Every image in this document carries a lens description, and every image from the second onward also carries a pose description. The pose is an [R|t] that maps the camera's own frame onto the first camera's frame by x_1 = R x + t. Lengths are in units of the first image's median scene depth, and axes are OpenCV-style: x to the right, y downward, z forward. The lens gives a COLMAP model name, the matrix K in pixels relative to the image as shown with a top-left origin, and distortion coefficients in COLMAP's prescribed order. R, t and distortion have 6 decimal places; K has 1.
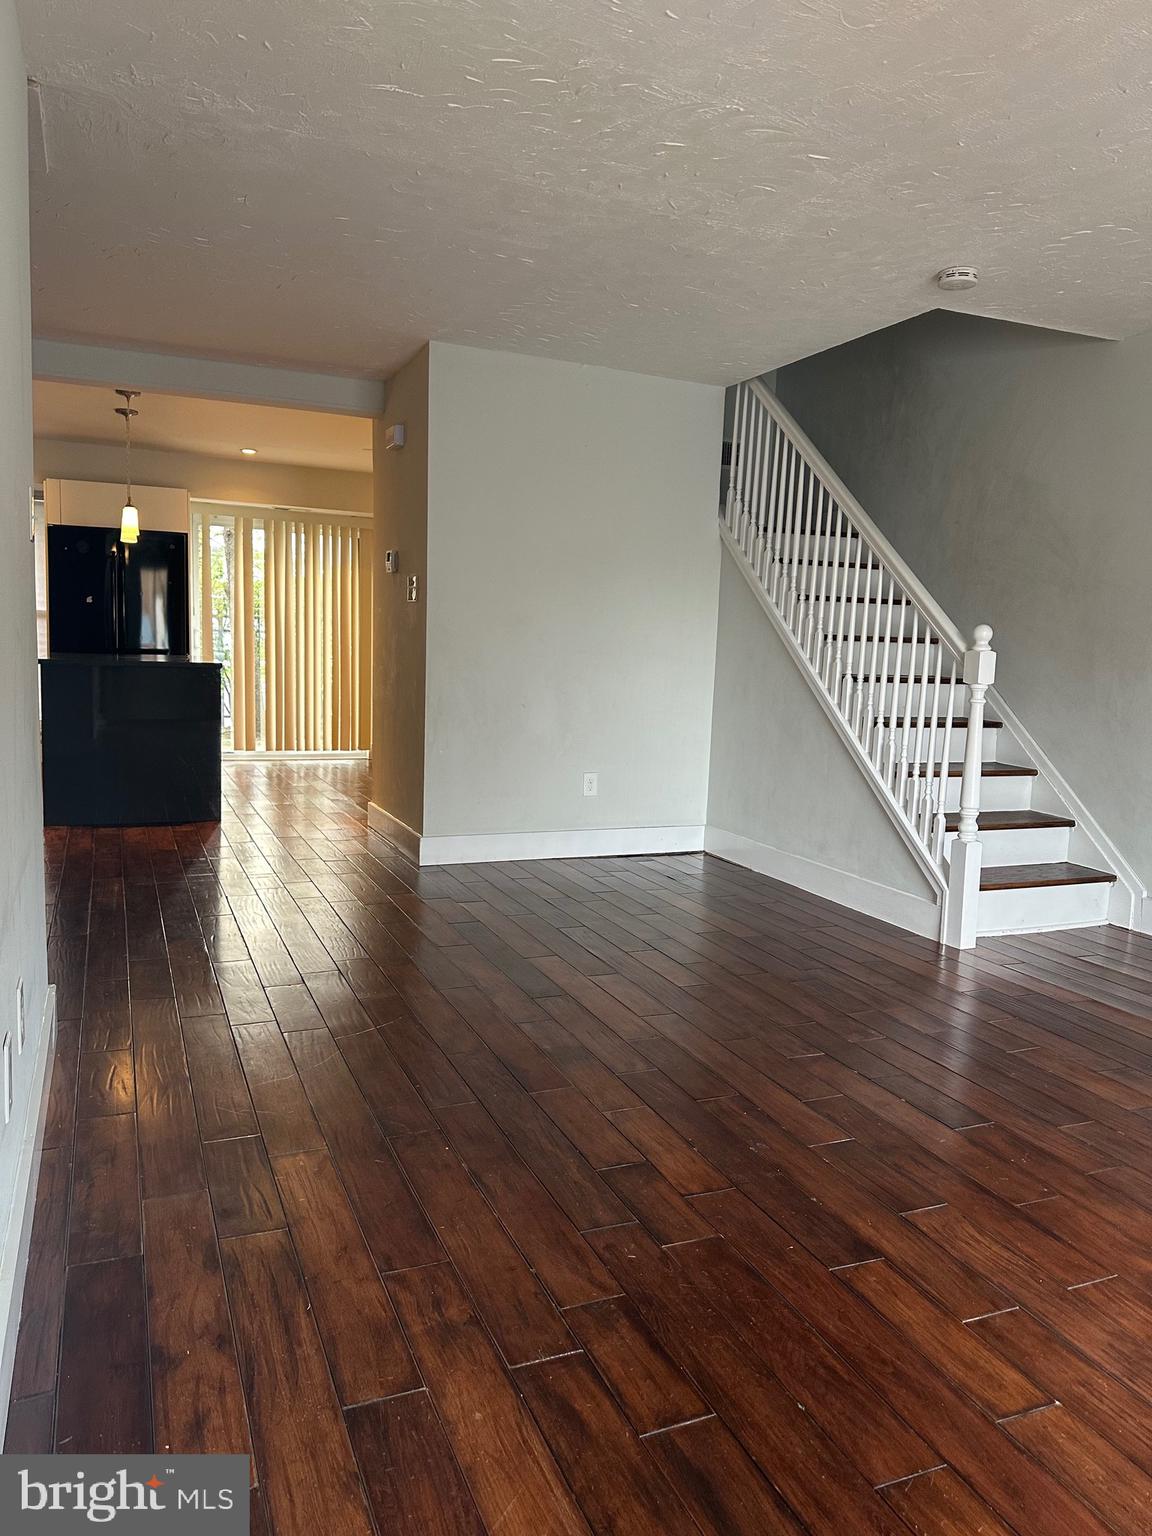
lens RADIAL K [[1070.8, 0, 570.5], [0, 1070.8, 778.3], [0, 0, 1]] dist [0.041286, -0.024707]
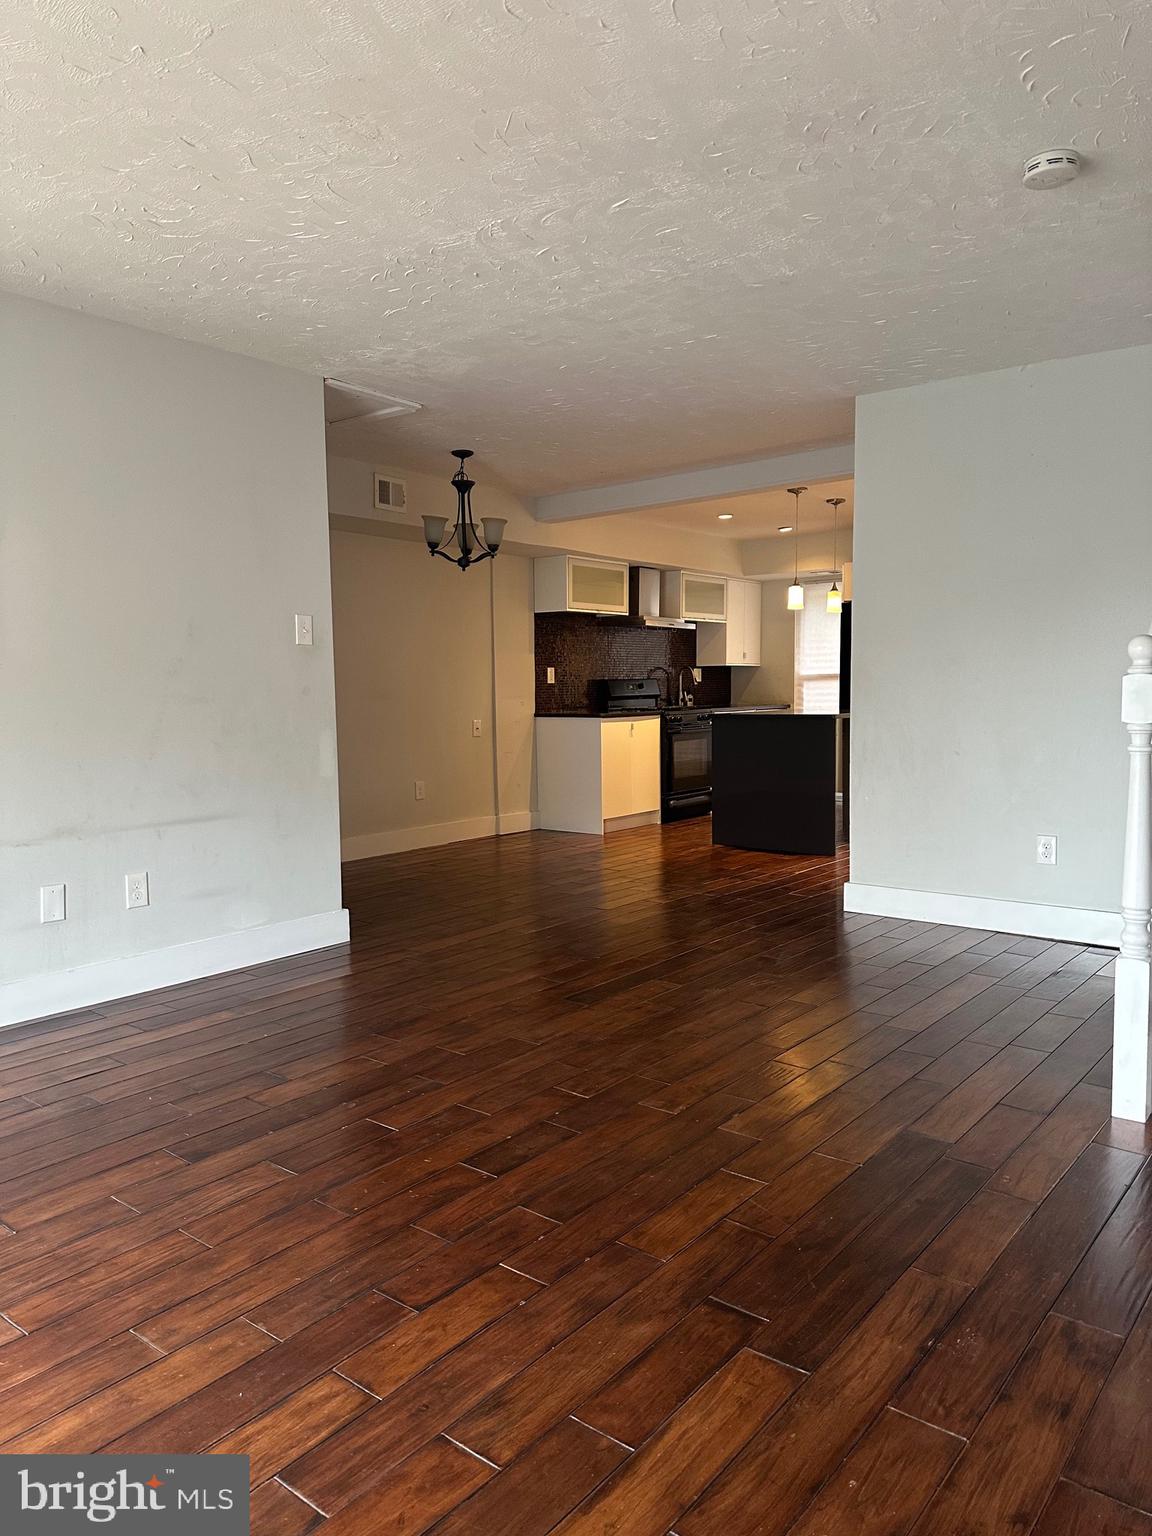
lens RADIAL K [[1070.8, 0, 582.7], [0, 1070.8, 782.5], [0, 0, 1]] dist [0.041286, -0.024707]
pose [[0.479031, 0.040895, -0.876845, 0.352858], [-0.085501, 0.996338, -0.000243, -0.009817], [0.873624, 0.075087, 0.480773, 0.165324]]
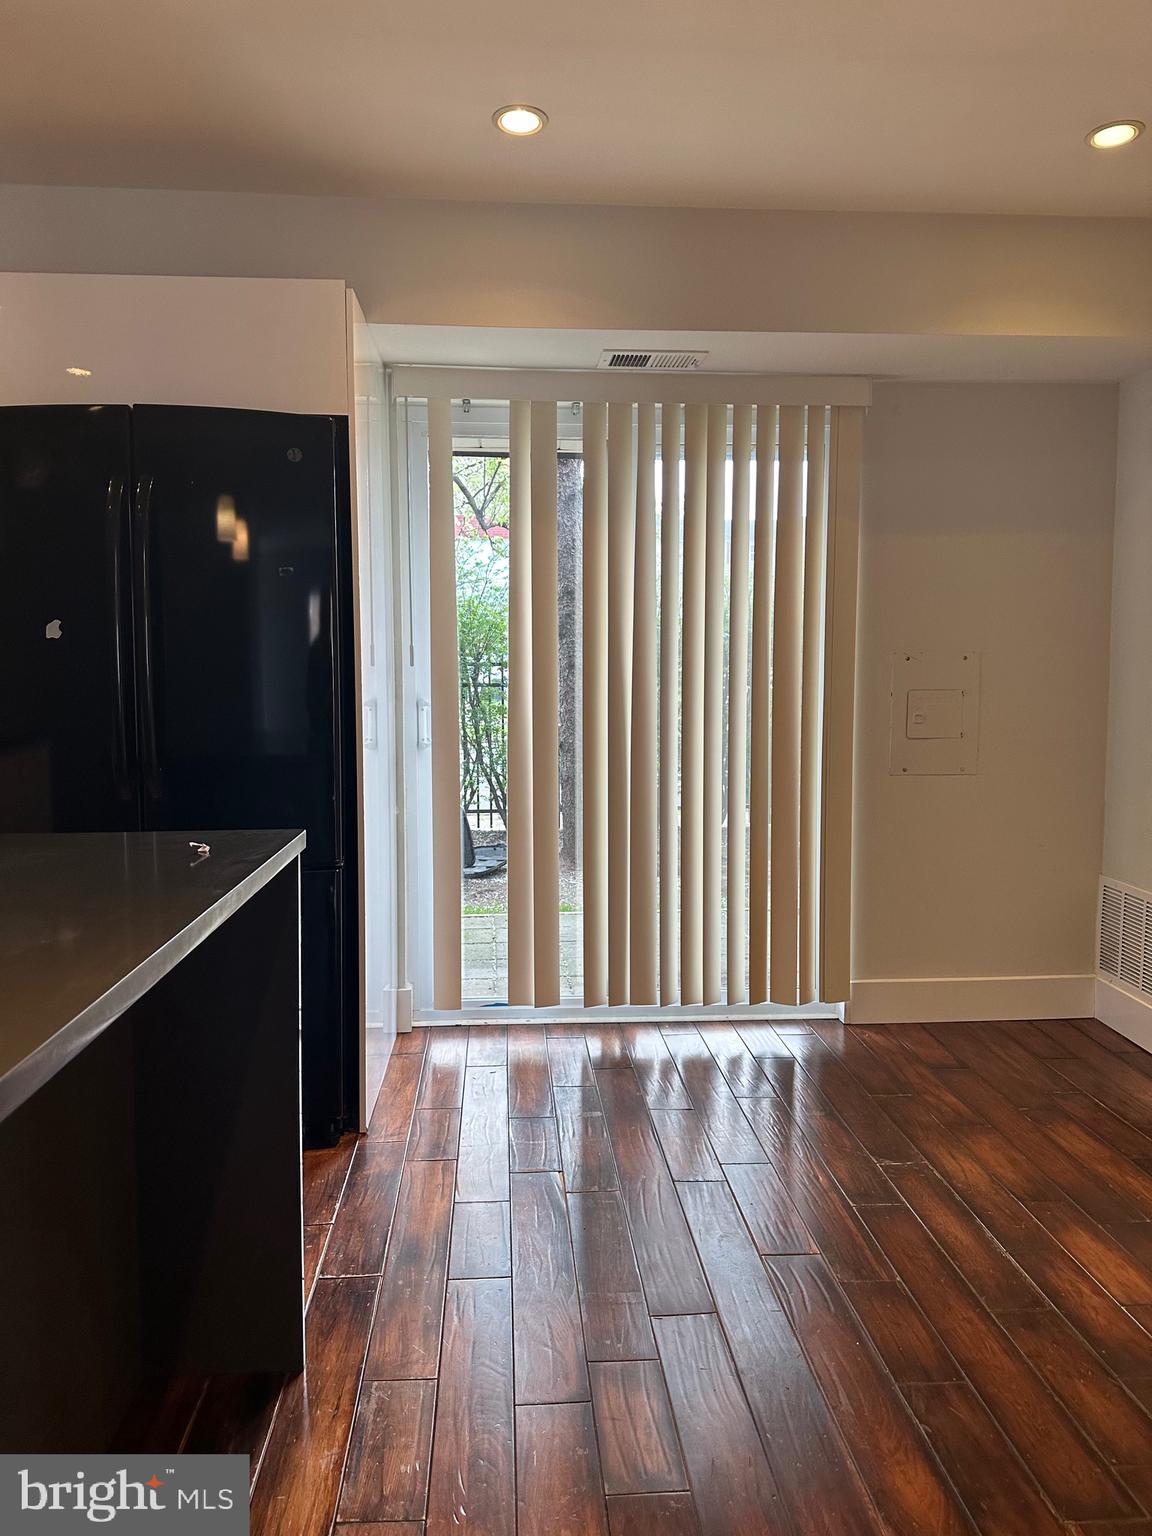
lens RADIAL K [[1070.8, 0, 567.9], [0, 1070.8, 763.8], [0, 0, 1]] dist [0.041286, -0.024707]
pose [[0.945741, -0.006419, -0.324859, -0.163973], [-0.011784, 0.998470, -0.054034, -0.092906], [0.324708, 0.054930, 0.944218, 0.633052]]
